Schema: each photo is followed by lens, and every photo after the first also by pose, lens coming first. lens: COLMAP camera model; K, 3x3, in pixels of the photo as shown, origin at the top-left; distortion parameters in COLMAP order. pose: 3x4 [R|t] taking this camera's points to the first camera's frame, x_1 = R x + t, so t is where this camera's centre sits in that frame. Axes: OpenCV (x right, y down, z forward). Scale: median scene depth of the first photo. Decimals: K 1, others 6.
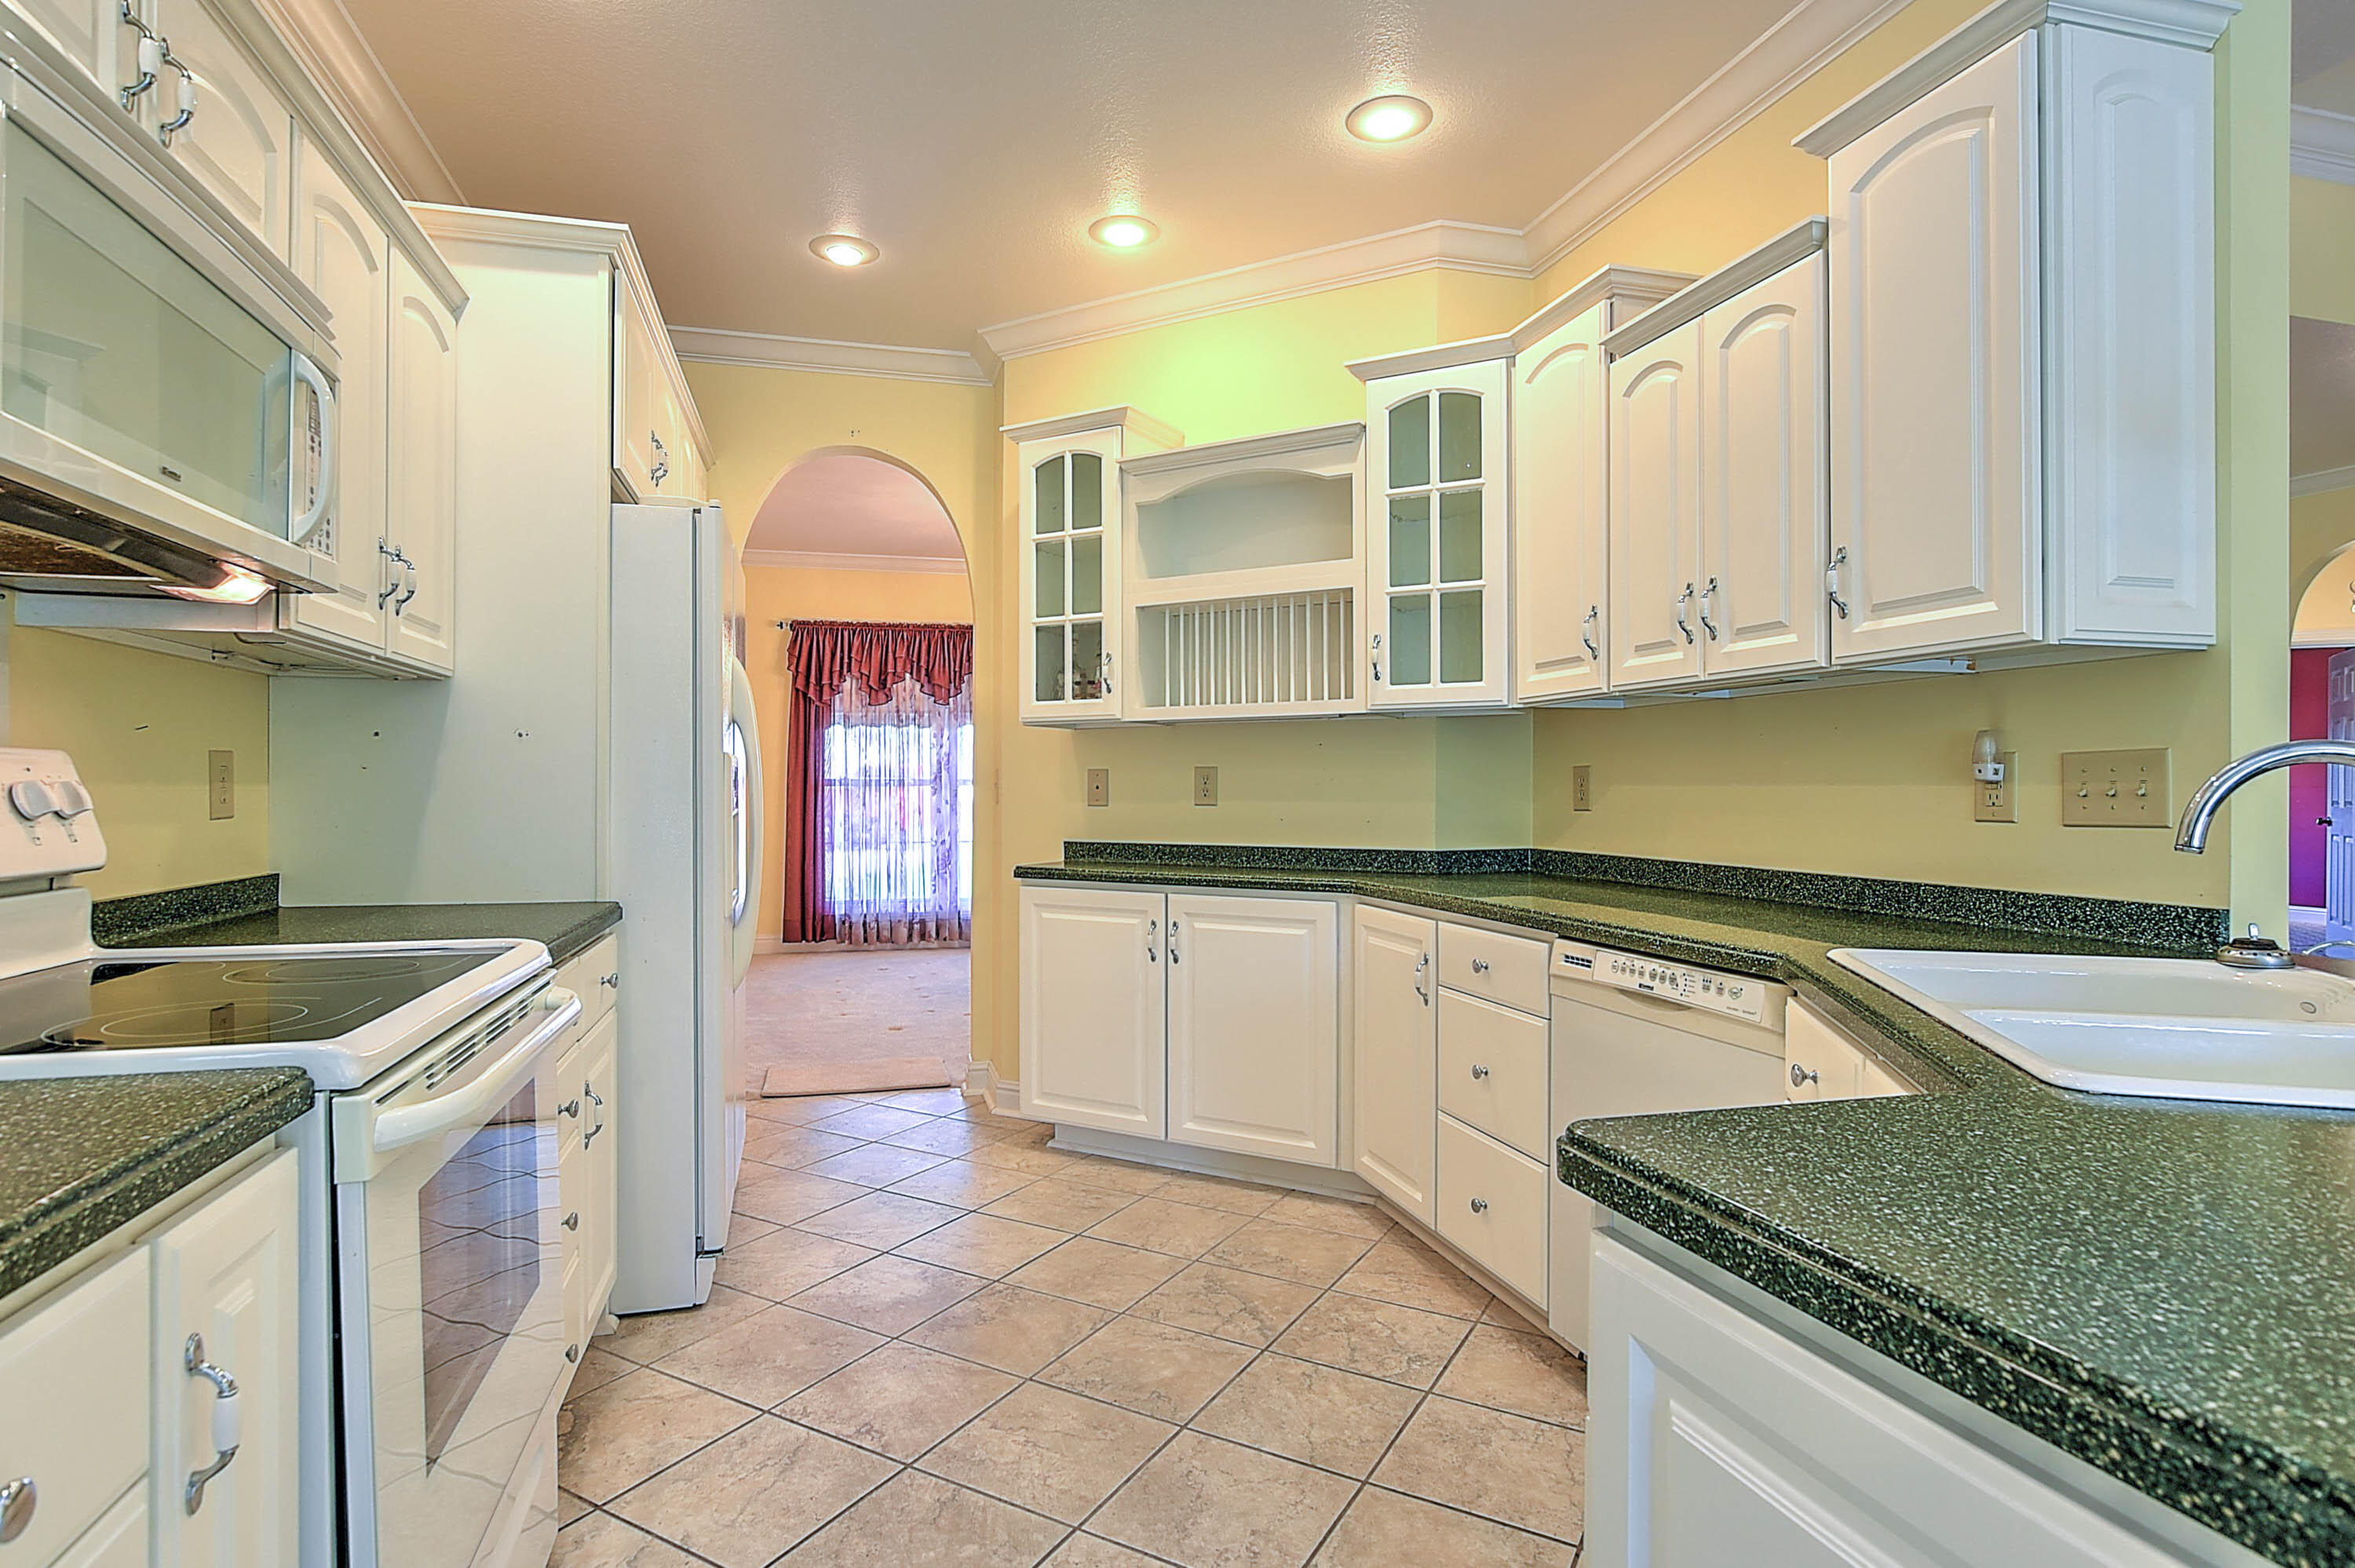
lens RADIAL K [[1186.5, 0, 1175.7], [0, 1186.5, 784.1], [0, 0, 1]] dist [-0.009119, 0.003958]
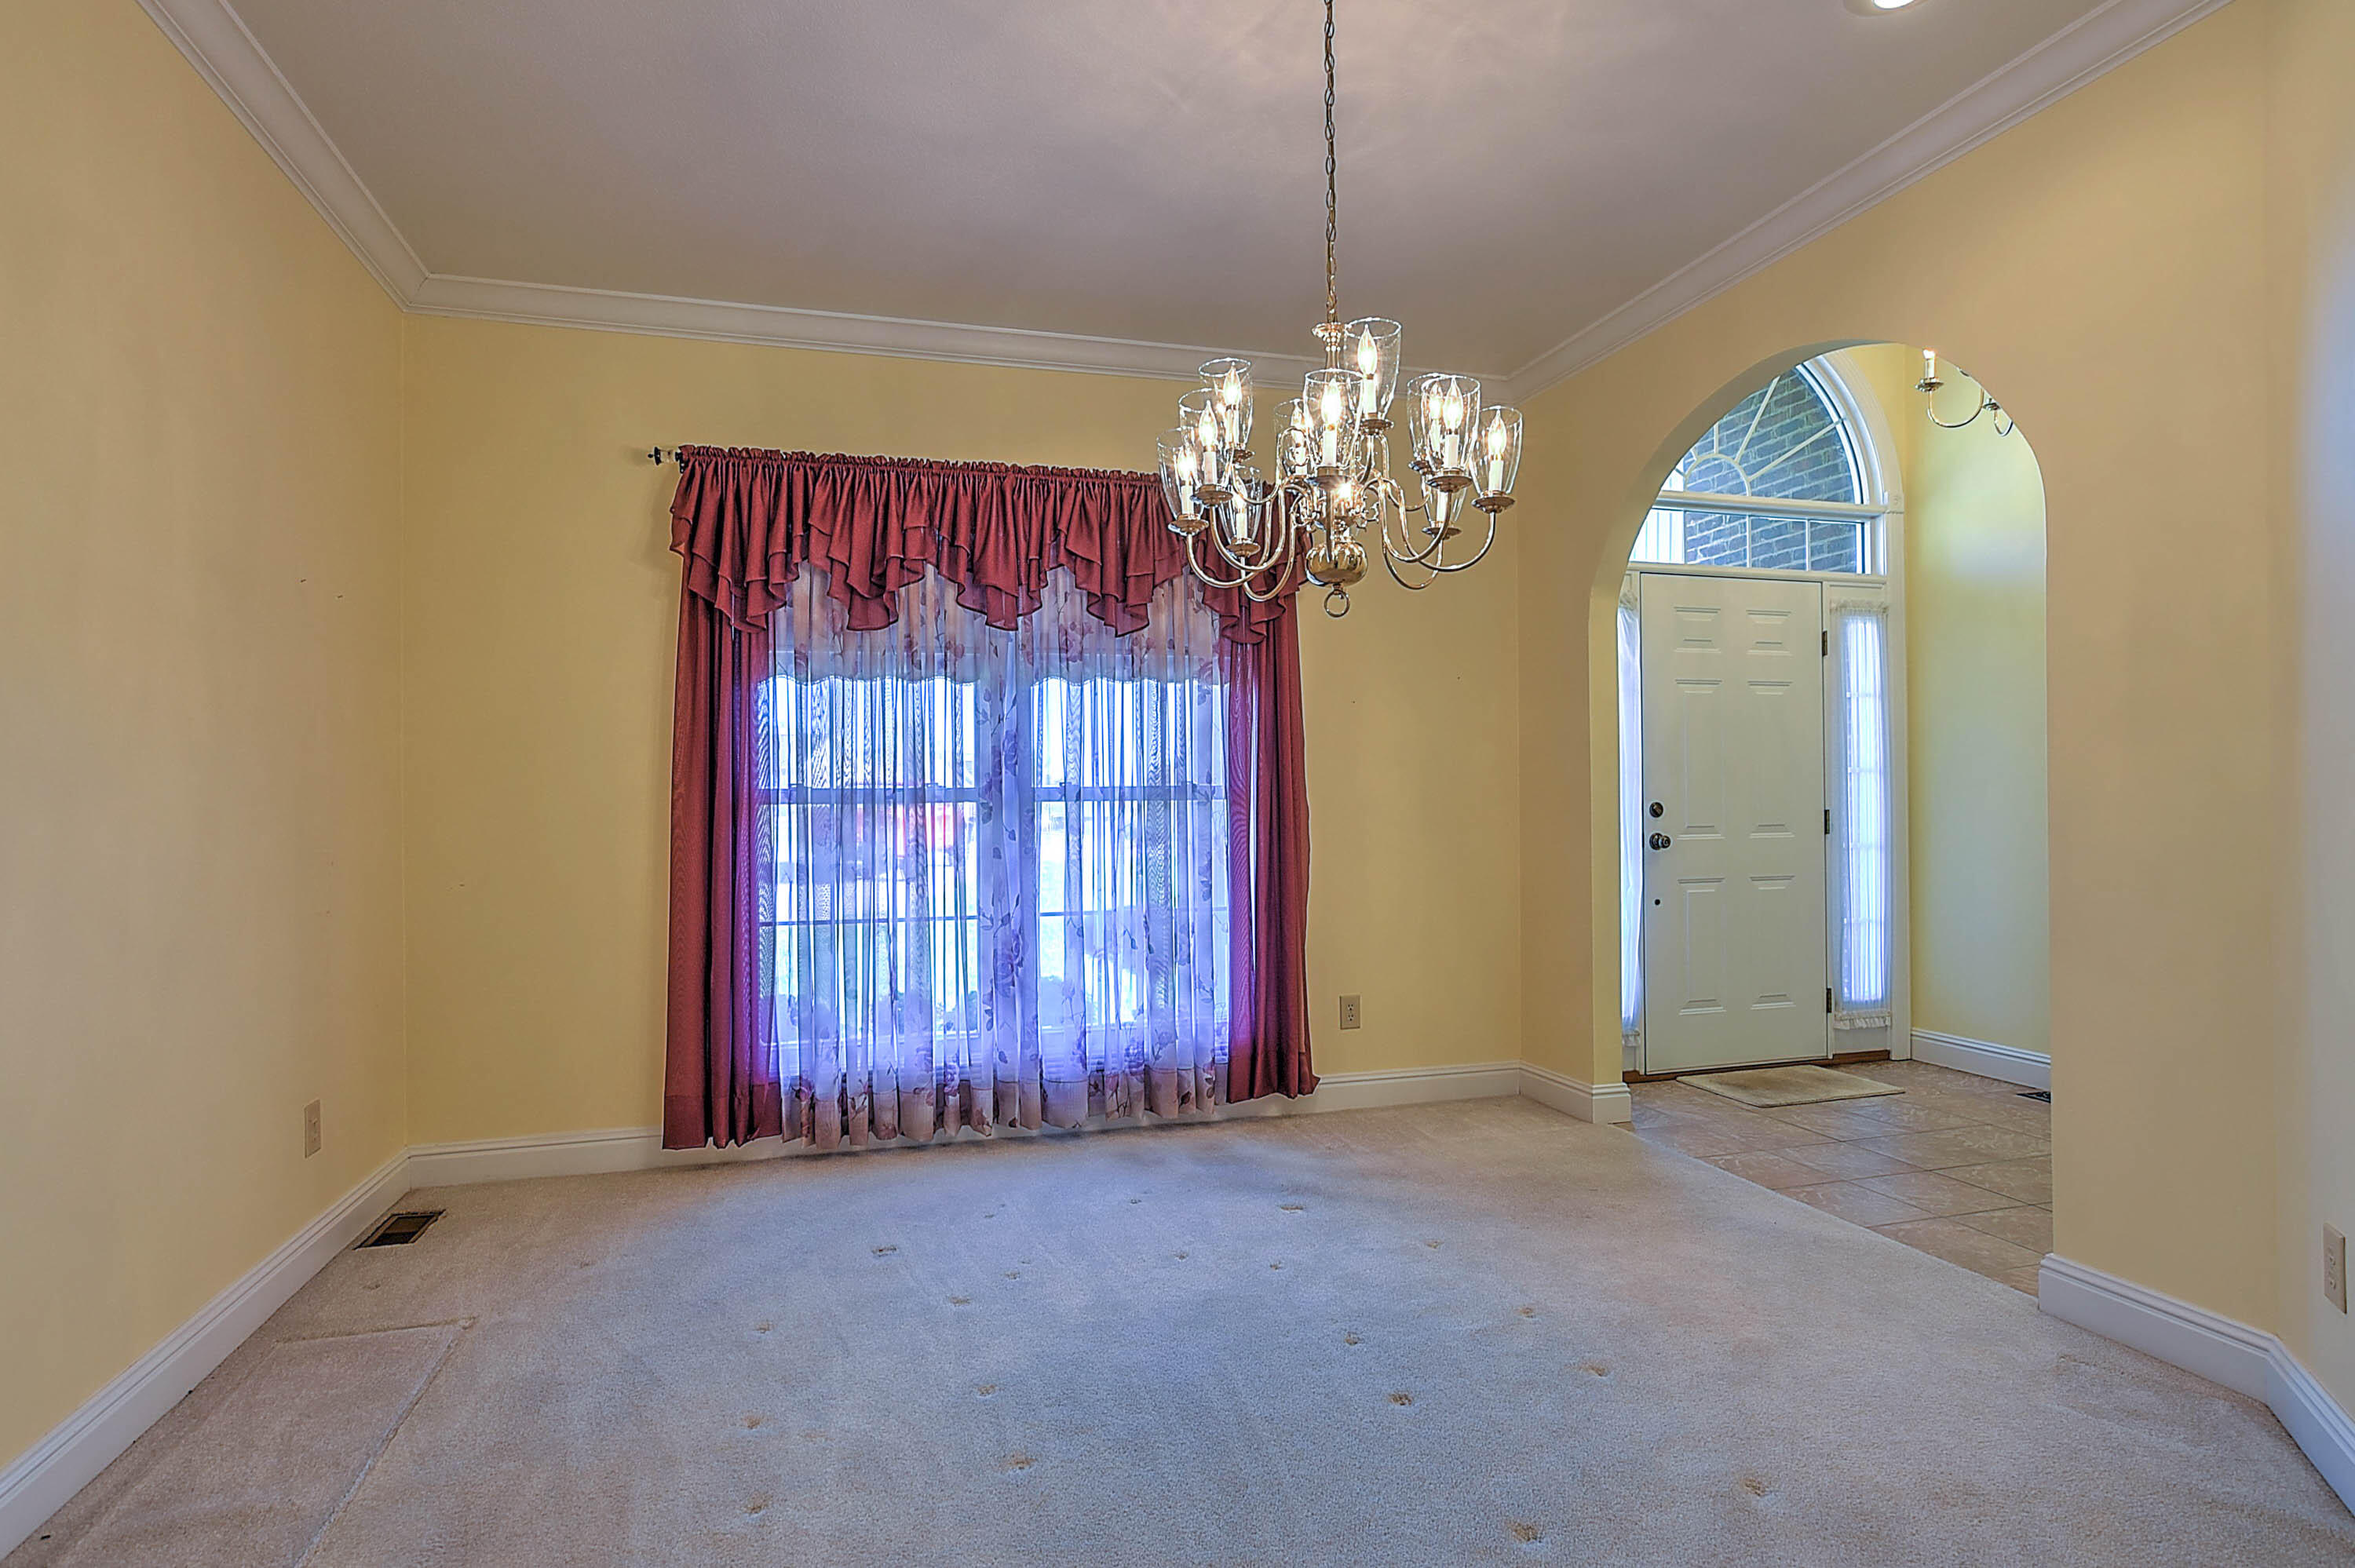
lens RADIAL K [[1186.5, 0, 1162.0], [0, 1186.5, 787.1], [0, 0, 1]] dist [-0.009119, 0.003958]
pose [[0.999431, -0.008686, 0.032593, -0.150020], [0.008961, 0.999925, -0.008306, 0.000411], [-0.032519, 0.008593, 0.999434, 0.525455]]
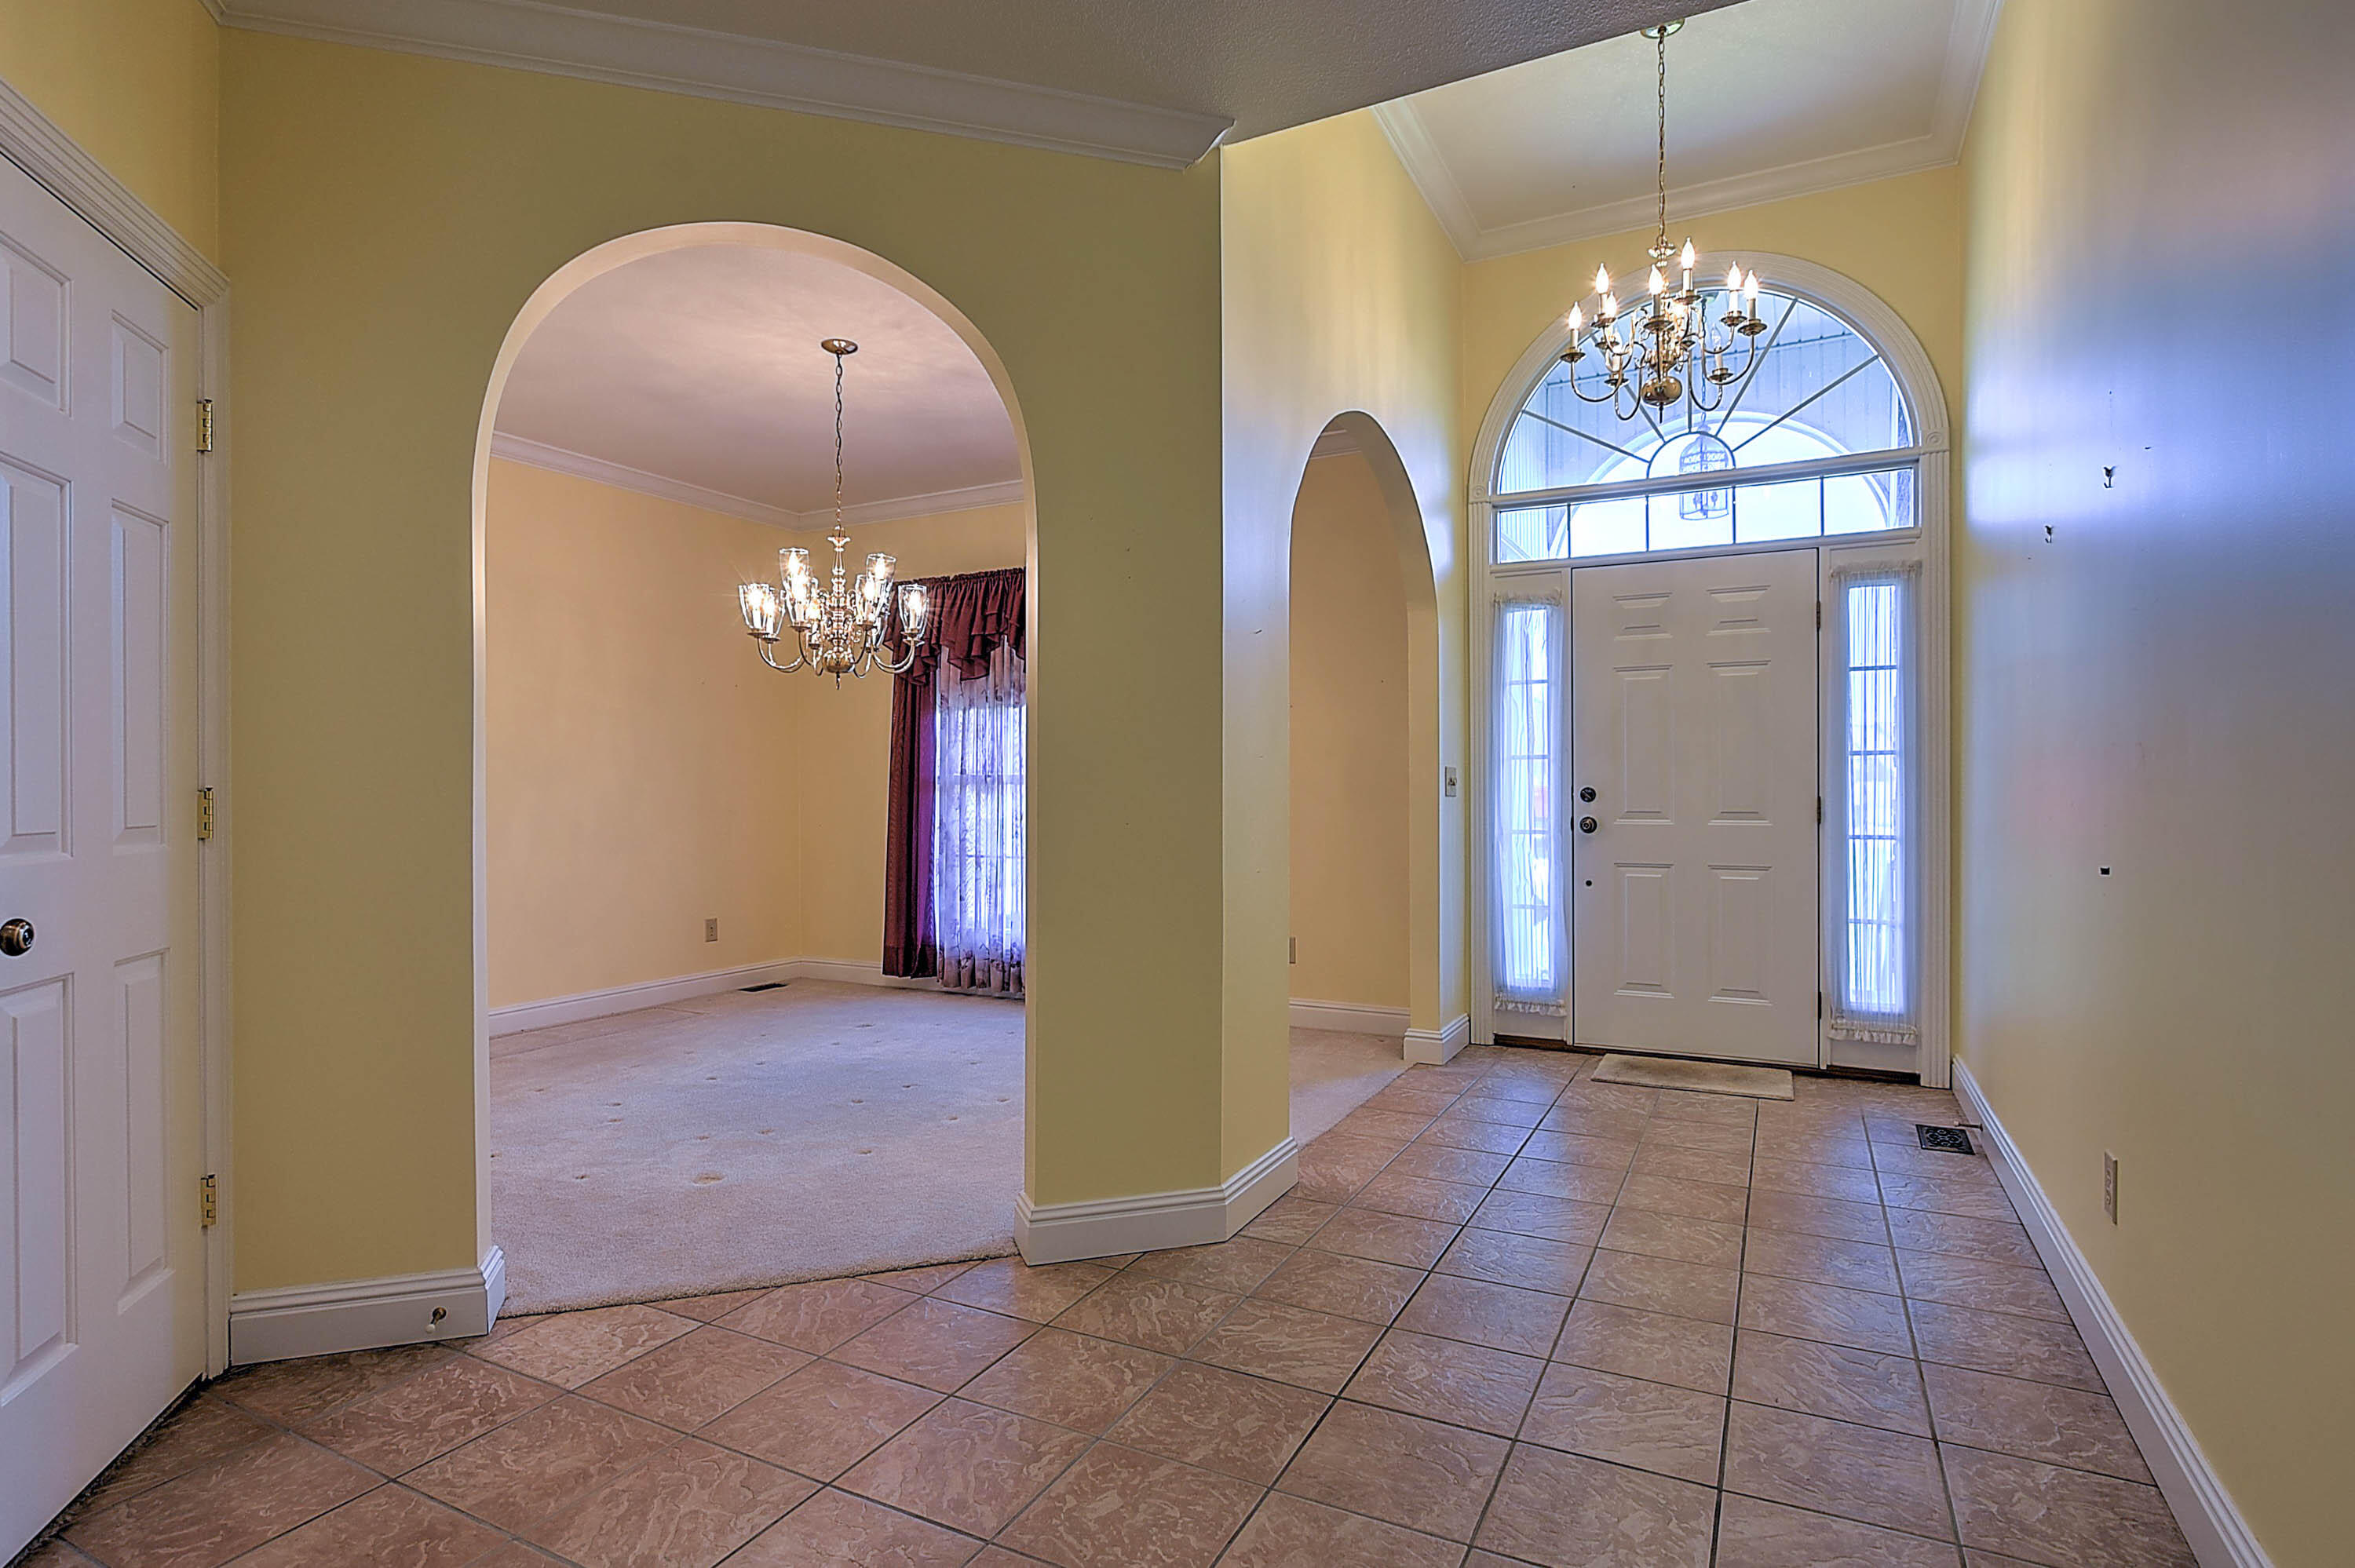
lens RADIAL K [[1186.5, 0, 1185.2], [0, 1186.5, 780.0], [0, 0, 1]] dist [-0.009119, 0.003958]
pose [[0.750620, -0.005843, -0.660708, 0.364359], [0.006349, 0.999979, -0.001630, 0.001047], [0.660704, -0.002971, 0.750641, 0.507383]]
